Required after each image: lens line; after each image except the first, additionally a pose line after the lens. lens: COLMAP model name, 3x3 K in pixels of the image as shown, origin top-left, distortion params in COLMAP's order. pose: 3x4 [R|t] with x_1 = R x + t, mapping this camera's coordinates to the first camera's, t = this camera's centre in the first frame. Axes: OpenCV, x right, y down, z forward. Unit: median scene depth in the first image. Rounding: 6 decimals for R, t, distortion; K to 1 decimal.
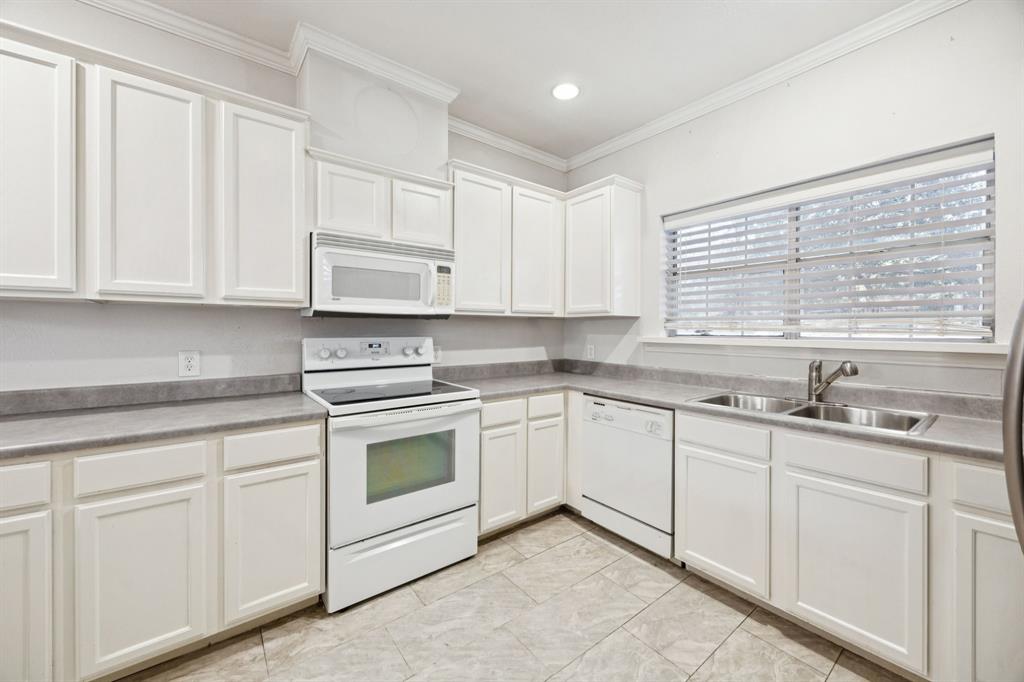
lens RADIAL K [[392.6, 0, 510.0], [0, 392.6, 329.1], [0, 0, 1]] dist [-0.002050, -0.000093]
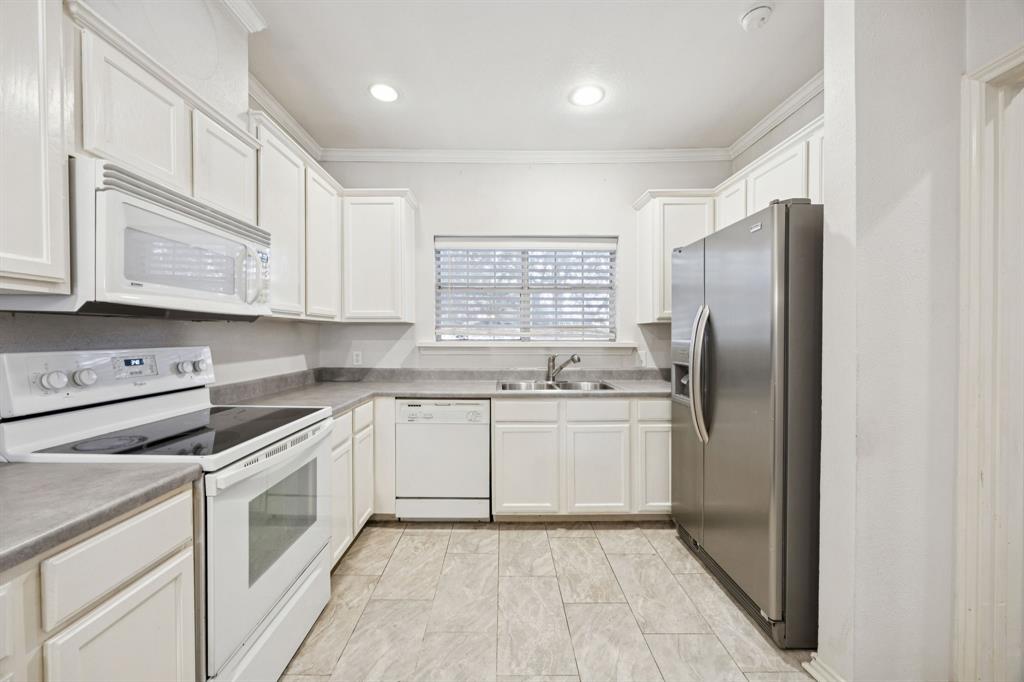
lens RADIAL K [[392.9, 0, 503.5], [0, 392.9, 337.4], [0, 0, 1]] dist [-0.001840, 0.000088]
pose [[0.610123, -0.005588, 0.792287, -0.541490], [-0.000424, 0.999973, 0.007380, -0.001282], [-0.792307, -0.004839, 0.610104, 0.189715]]
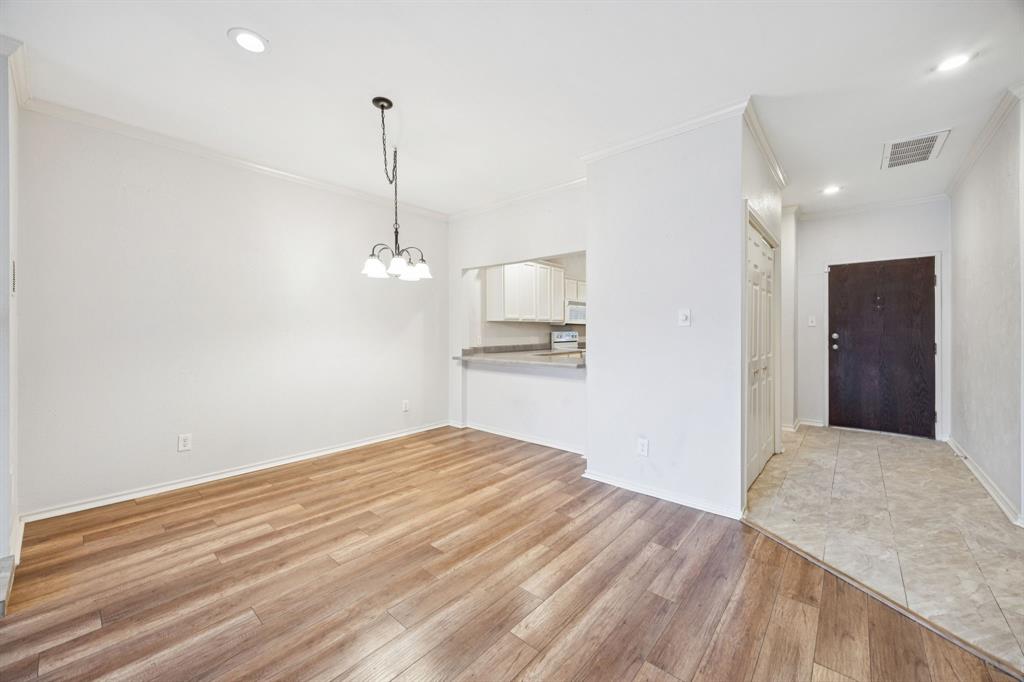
lens RADIAL K [[392.6, 0, 510.0], [0, 392.6, 329.1], [0, 0, 1]] dist [-0.002050, -0.000093]
pose [[0.981824, -0.002540, 0.189775, -1.527094], [0.001840, 0.999991, 0.003866, -0.011330], [-0.189783, -0.003446, 0.981820, -2.138875]]
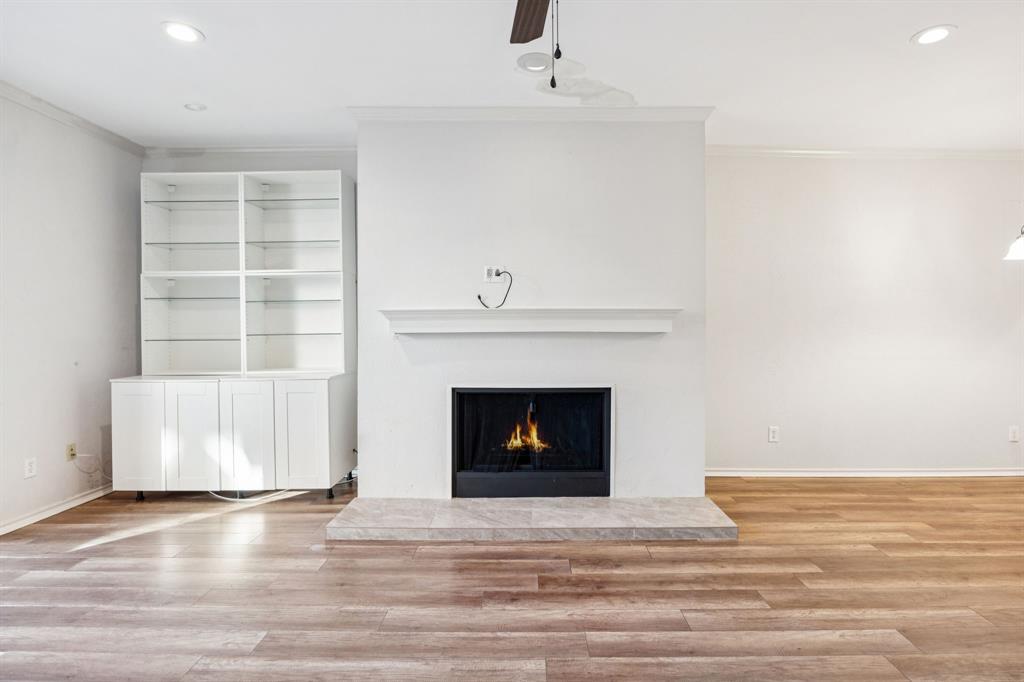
lens RADIAL K [[503.8, 0, 531.7], [0, 503.8, 328.7], [0, 0, 1]] dist [-0.010178, -0.000603]
pose [[0.794373, 0.003103, -0.607422, -2.015801], [0.002864, 0.999957, 0.008853, -0.018589], [0.607423, -0.008772, 0.794330, -2.621783]]
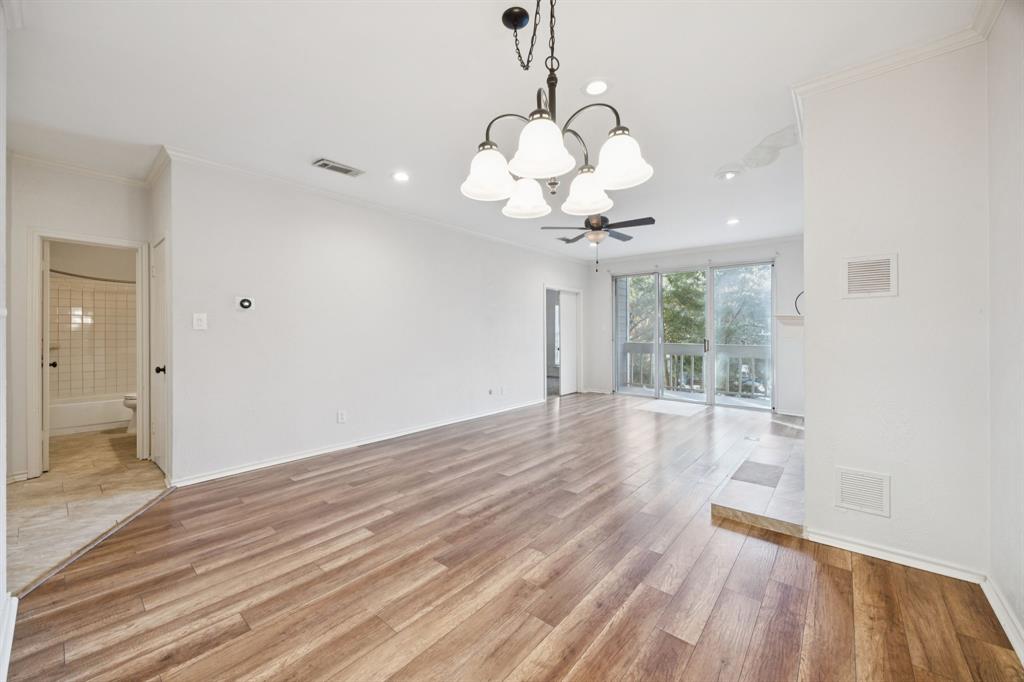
lens RADIAL K [[392.6, 0, 504.3], [0, 392.6, 333.9], [0, 0, 1]] dist [-0.001295, -0.000045]
pose [[-0.980796, -0.001429, -0.195030, -1.484131], [-0.001099, 0.999998, -0.001798, -0.001297], [0.195032, -0.001549, -0.980796, 0.011270]]
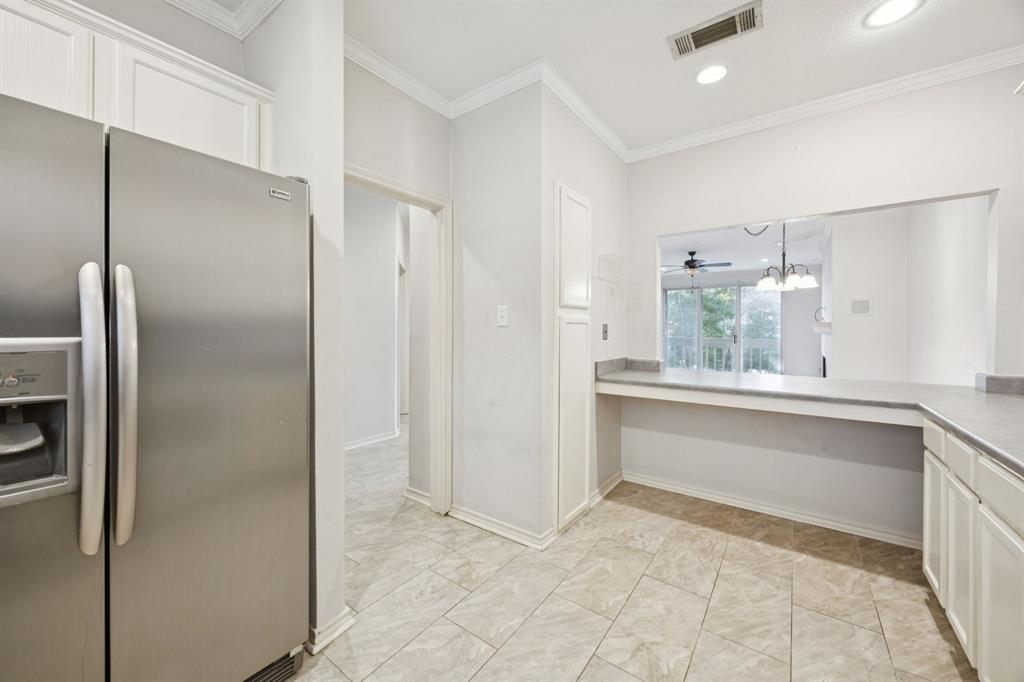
lens RADIAL K [[392.9, 0, 503.5], [0, 392.9, 337.4], [0, 0, 1]] dist [-0.001840, 0.000088]
pose [[-0.964104, 0.000899, -0.265523, 0.211802], [-0.002964, 0.999896, 0.014147, 0.005230], [0.265508, 0.014426, -0.964001, 0.993783]]
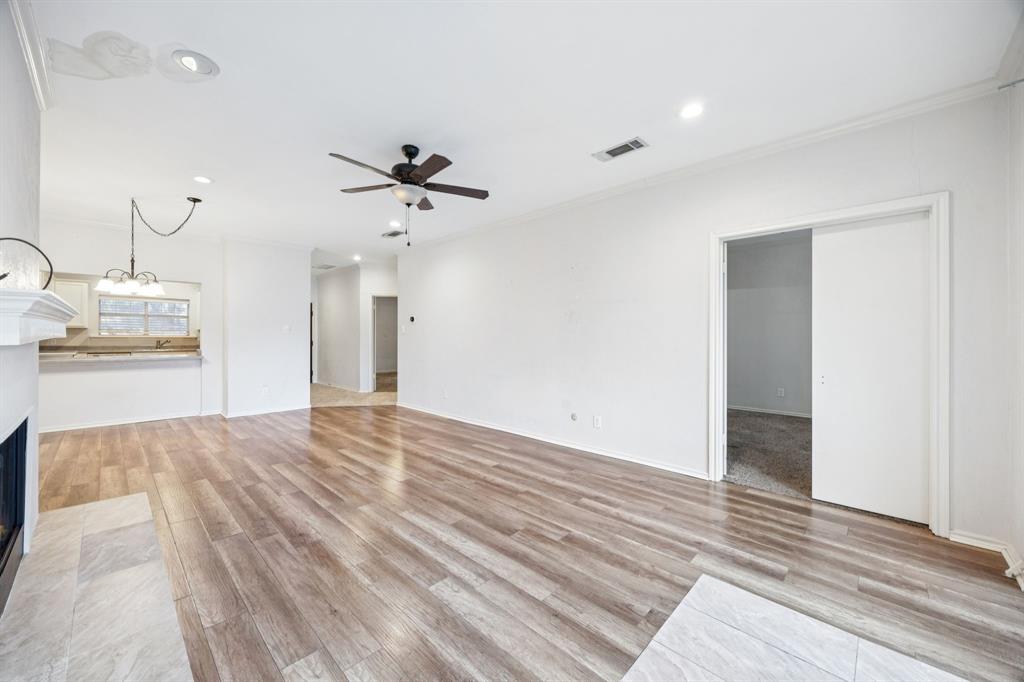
lens RADIAL K [[392.6, 0, 504.3], [0, 392.6, 333.9], [0, 0, 1]] dist [-0.001295, -0.000045]
pose [[-0.133305, 0.002167, 0.991073, -3.978351], [-0.009019, 0.999954, -0.003399, -0.011065], [-0.991034, -0.009391, -0.133279, -2.205779]]
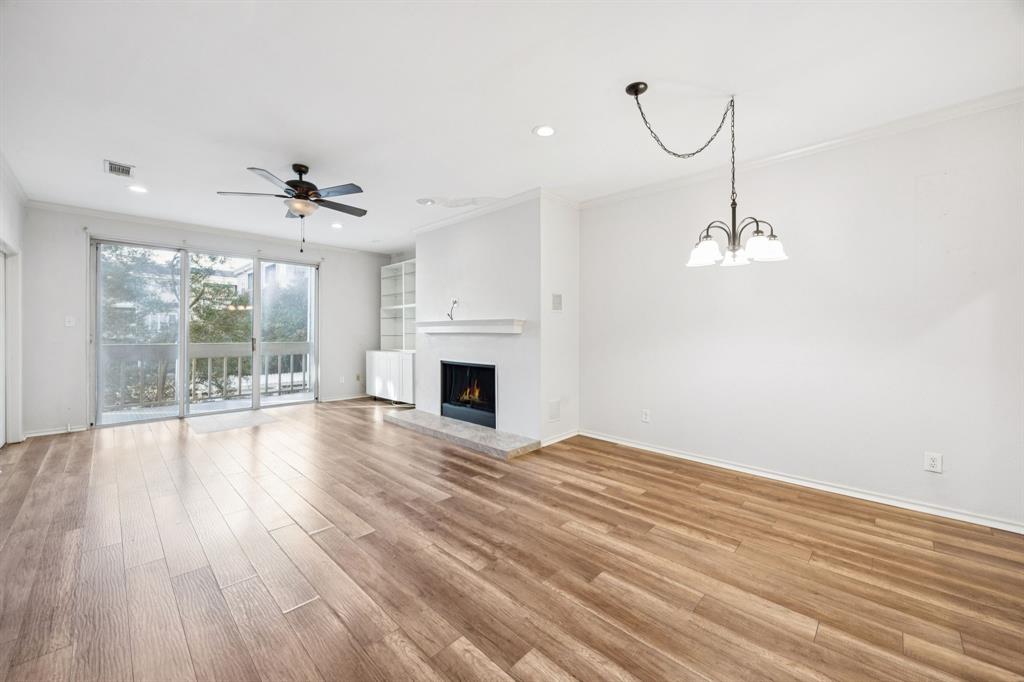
lens RADIAL K [[397.0, 0, 508.2], [0, 397.0, 325.6], [0, 0, 1]] dist [-0.000042, -0.000663]
pose [[0.137618, -0.011457, -0.990419, -0.577343], [0.003834, 0.999932, -0.011035, -0.007691], [0.990478, -0.002279, 0.137653, -1.382772]]
